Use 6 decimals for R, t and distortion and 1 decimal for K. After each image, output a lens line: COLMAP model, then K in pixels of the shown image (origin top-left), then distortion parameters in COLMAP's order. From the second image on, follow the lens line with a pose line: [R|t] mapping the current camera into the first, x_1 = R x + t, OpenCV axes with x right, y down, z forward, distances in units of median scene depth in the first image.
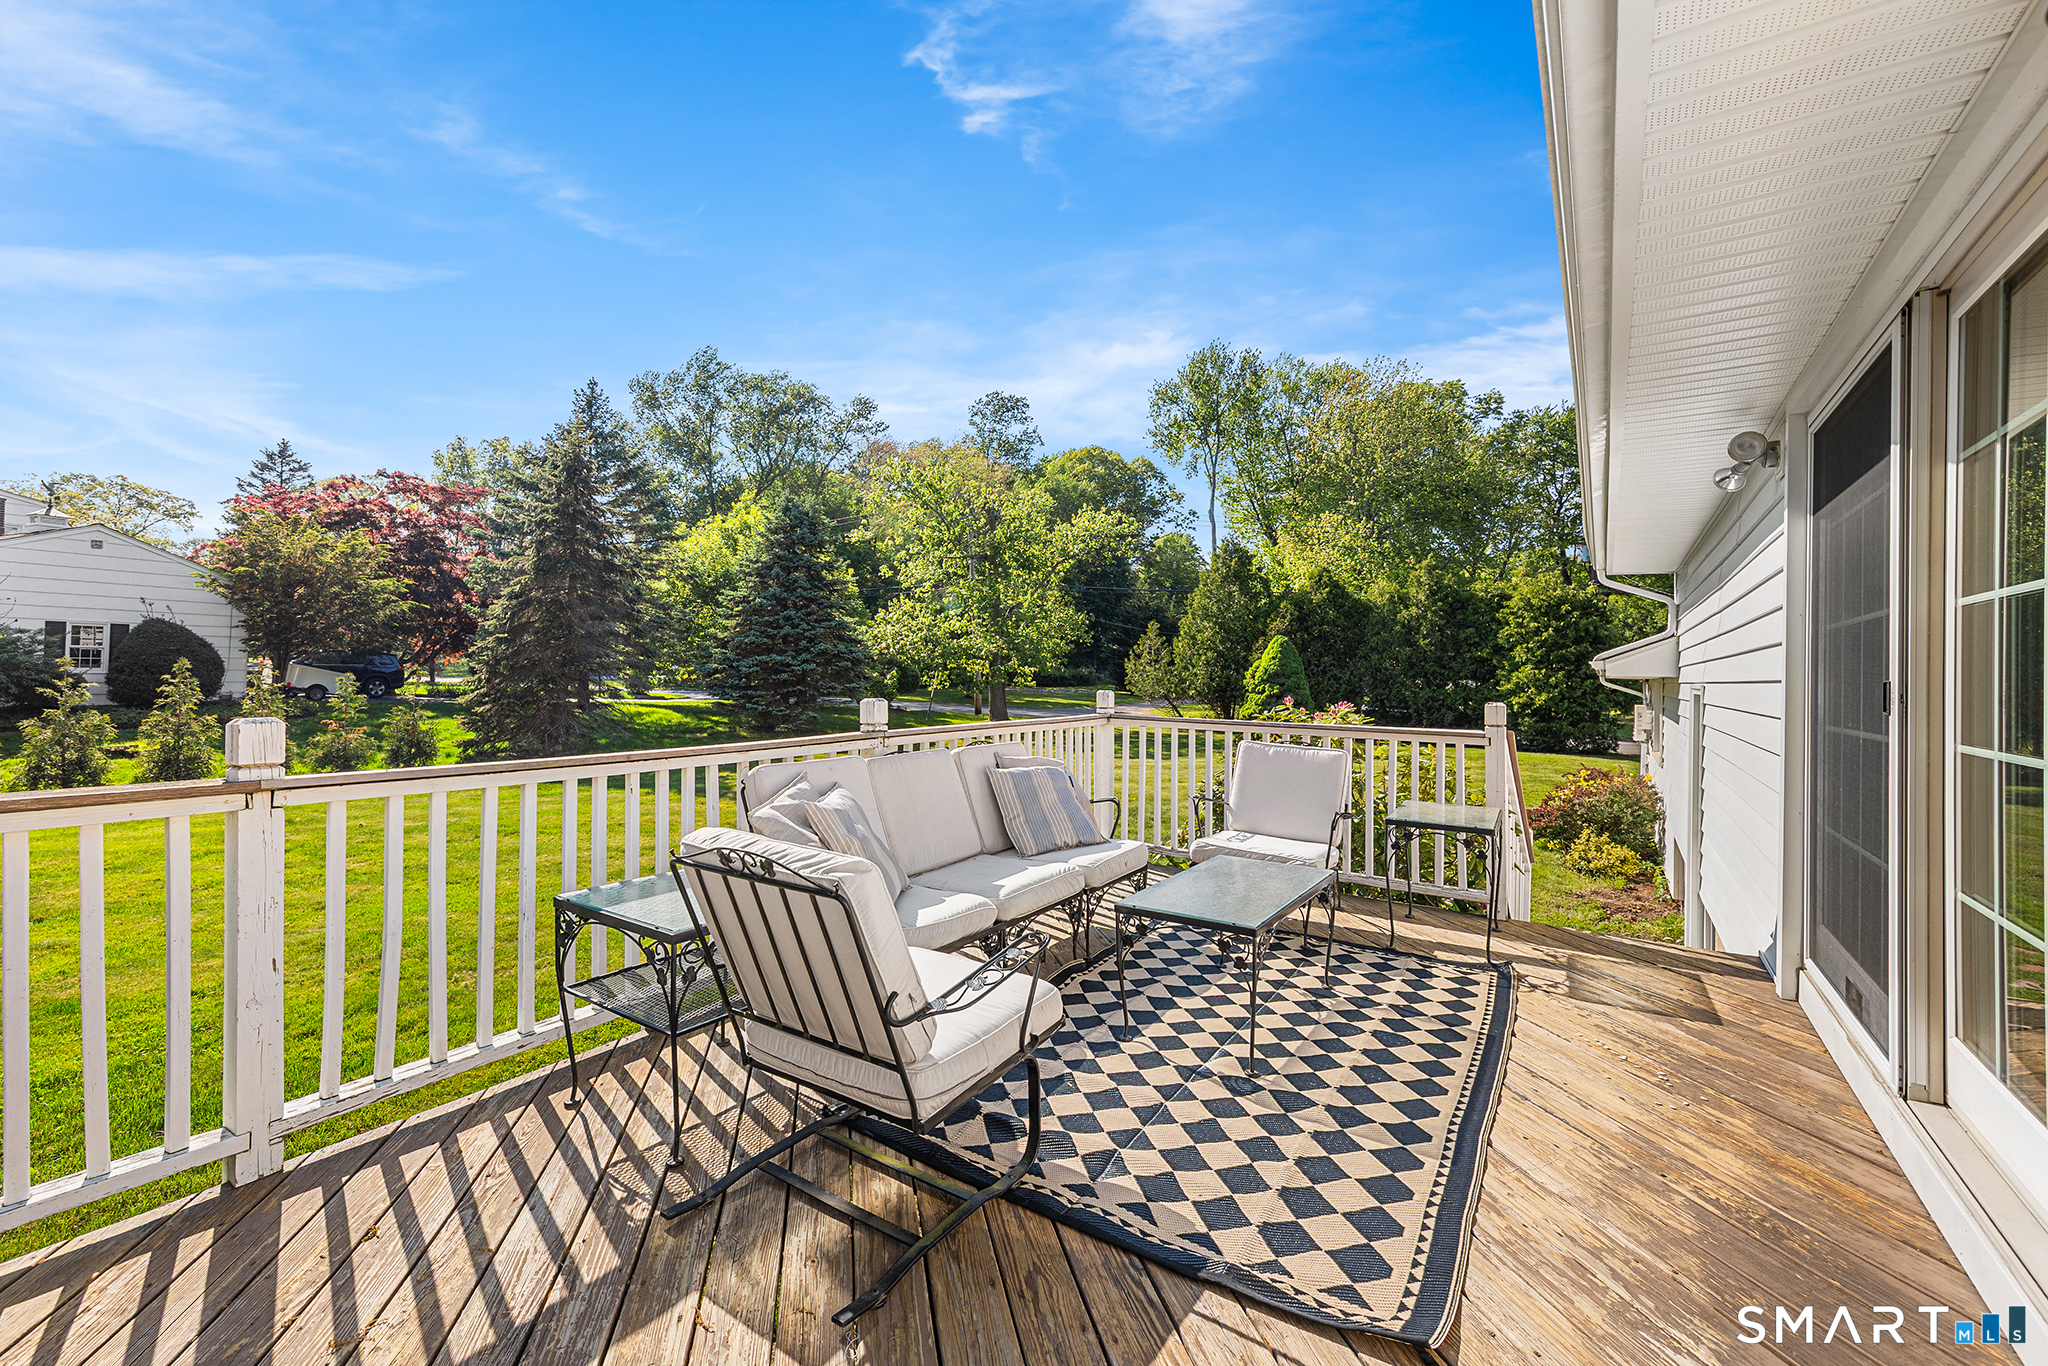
lens RADIAL K [[837.7, 0, 1024.0], [0, 837.7, 683.0], [0, 0, 1]] dist [0.002390, 0.000316]
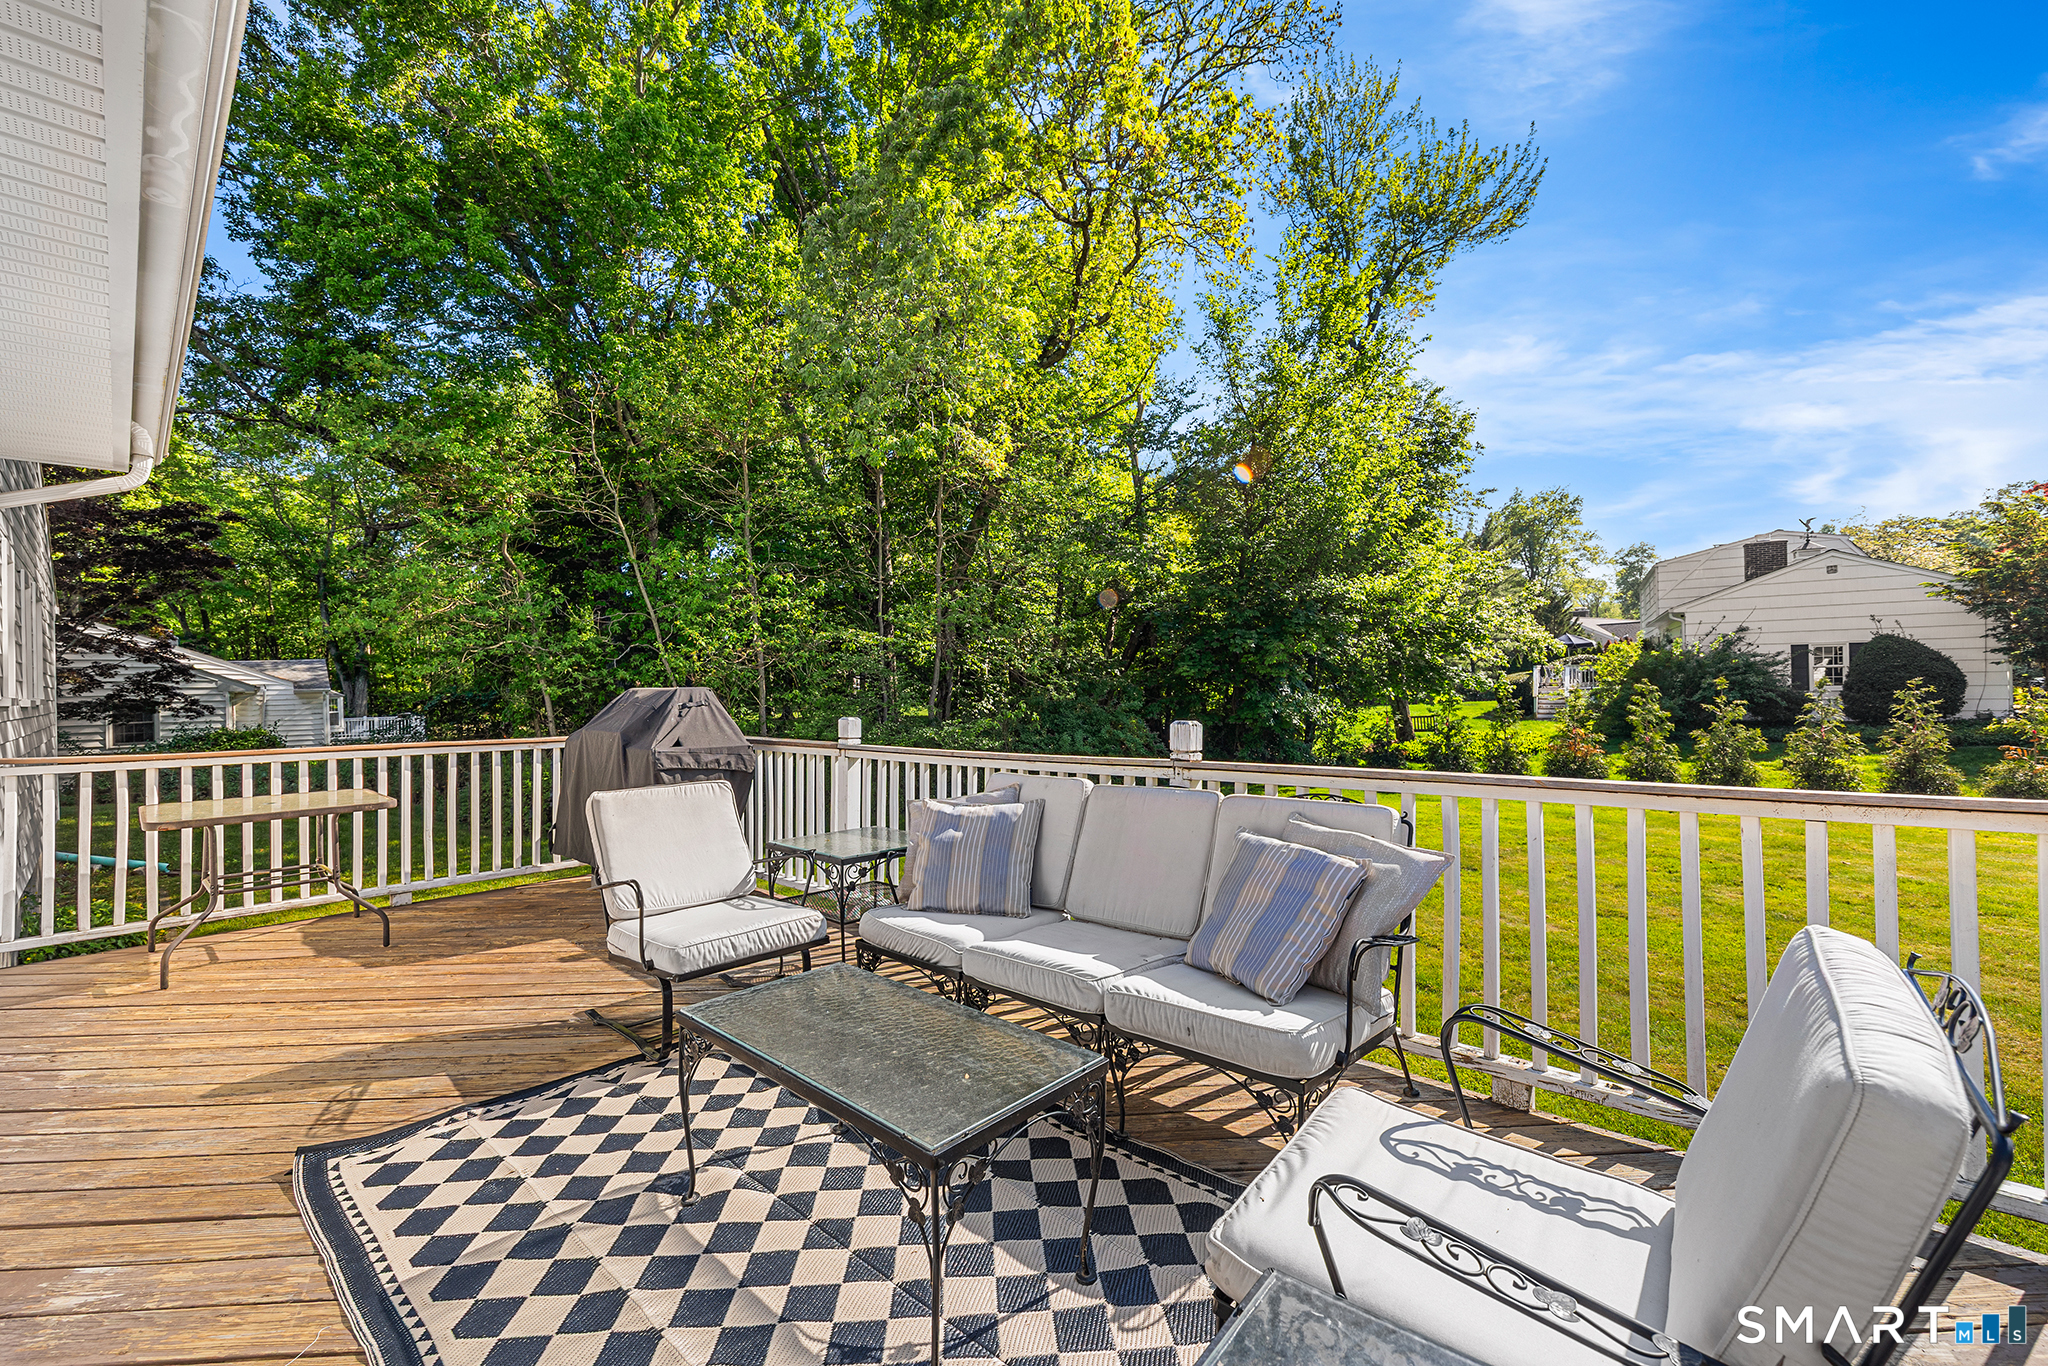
lens RADIAL K [[837.7, 0, 1024.0], [0, 837.7, 683.0], [0, 0, 1]] dist [0.002390, 0.000316]
pose [[-0.140080, -0.012775, -0.990058, 0.933887], [-0.005522, 0.999911, -0.012121, -0.016487], [0.990125, 0.003769, -0.140138, 1.298090]]
